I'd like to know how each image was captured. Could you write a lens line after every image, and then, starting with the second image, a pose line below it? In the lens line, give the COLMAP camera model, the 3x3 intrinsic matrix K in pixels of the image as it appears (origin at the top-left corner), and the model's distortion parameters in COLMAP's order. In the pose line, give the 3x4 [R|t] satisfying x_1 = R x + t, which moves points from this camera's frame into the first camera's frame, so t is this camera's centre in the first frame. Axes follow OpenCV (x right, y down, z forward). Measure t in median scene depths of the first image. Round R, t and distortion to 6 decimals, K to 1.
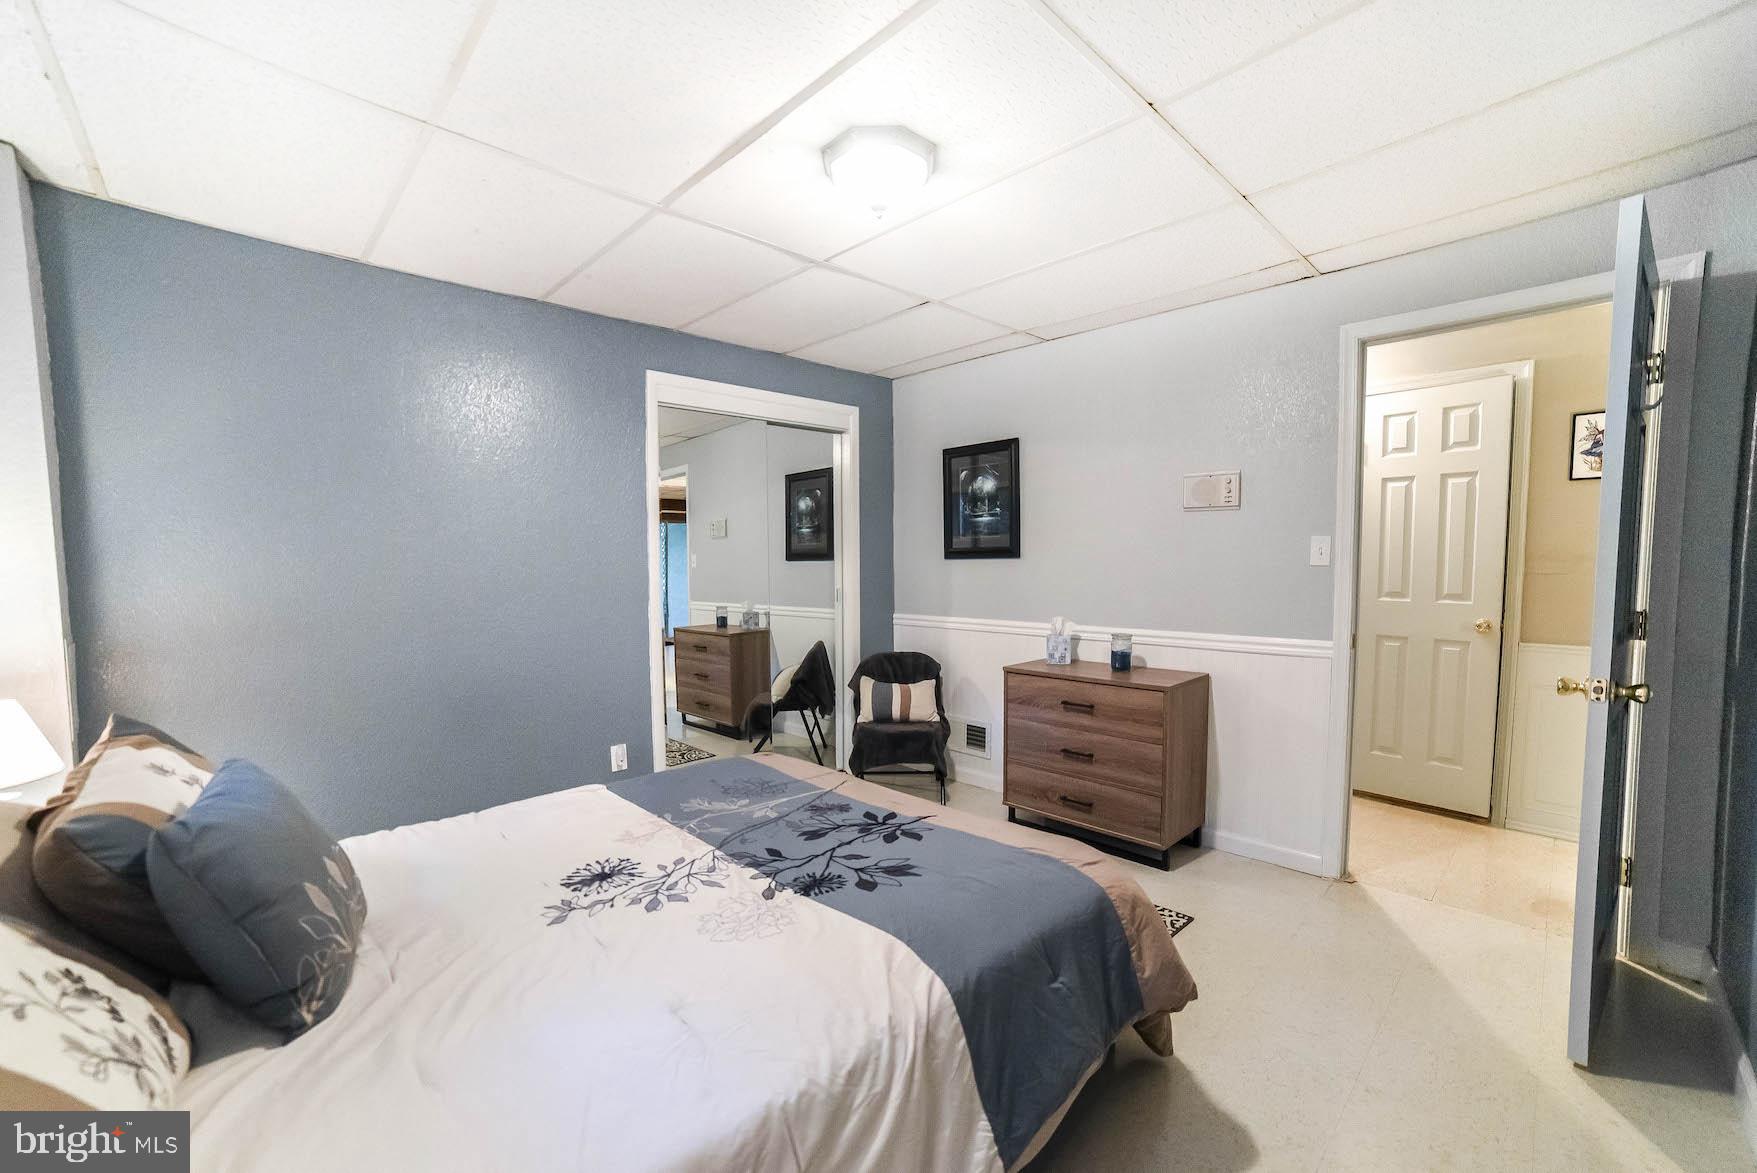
lens RADIAL K [[696.4, 0, 882.0], [0, 696.4, 603.9], [0, 0, 1]] dist [-0.094815, 0.034382]
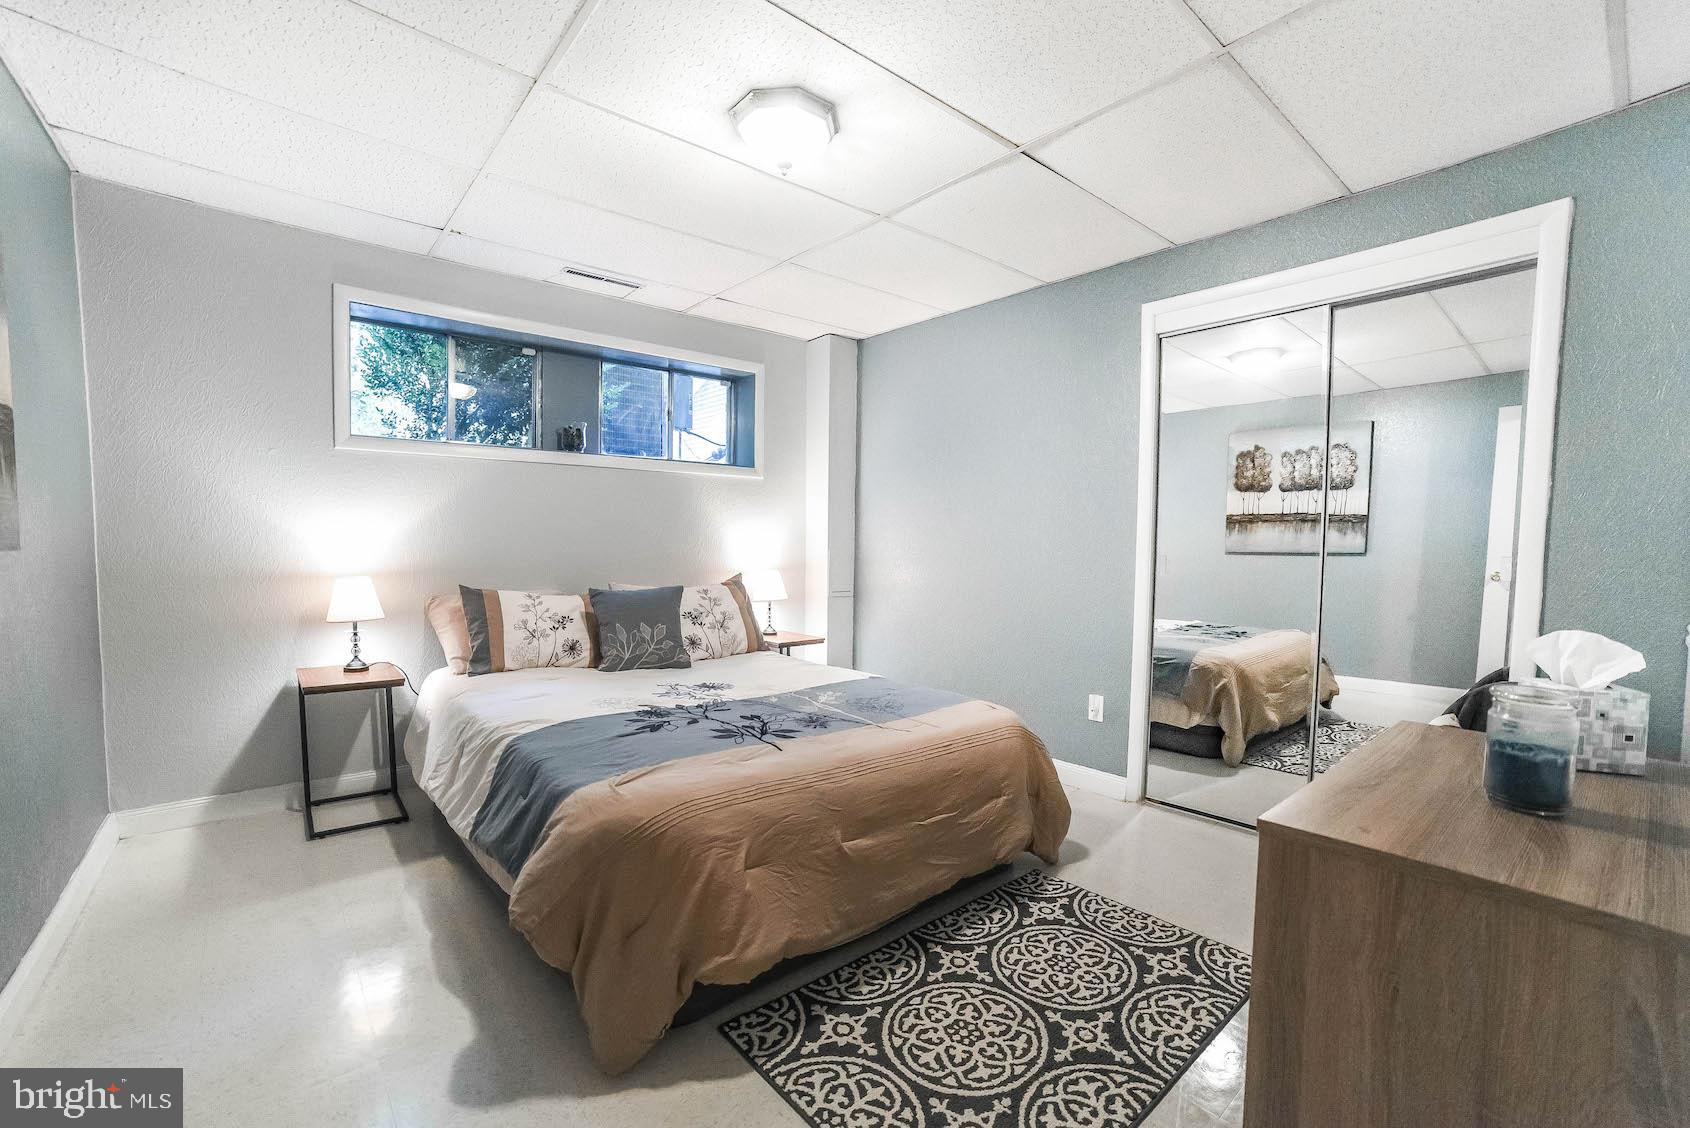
lens RADIAL K [[669.9, 0, 848.4], [0, 669.9, 580.8], [0, 0, 1]] dist [-0.094815, 0.034382]
pose [[-0.035834, 0.062194, -0.997421, 1.053201], [-0.063062, 0.995932, 0.064367, -0.002132], [0.997366, 0.065206, -0.031766, 1.161016]]
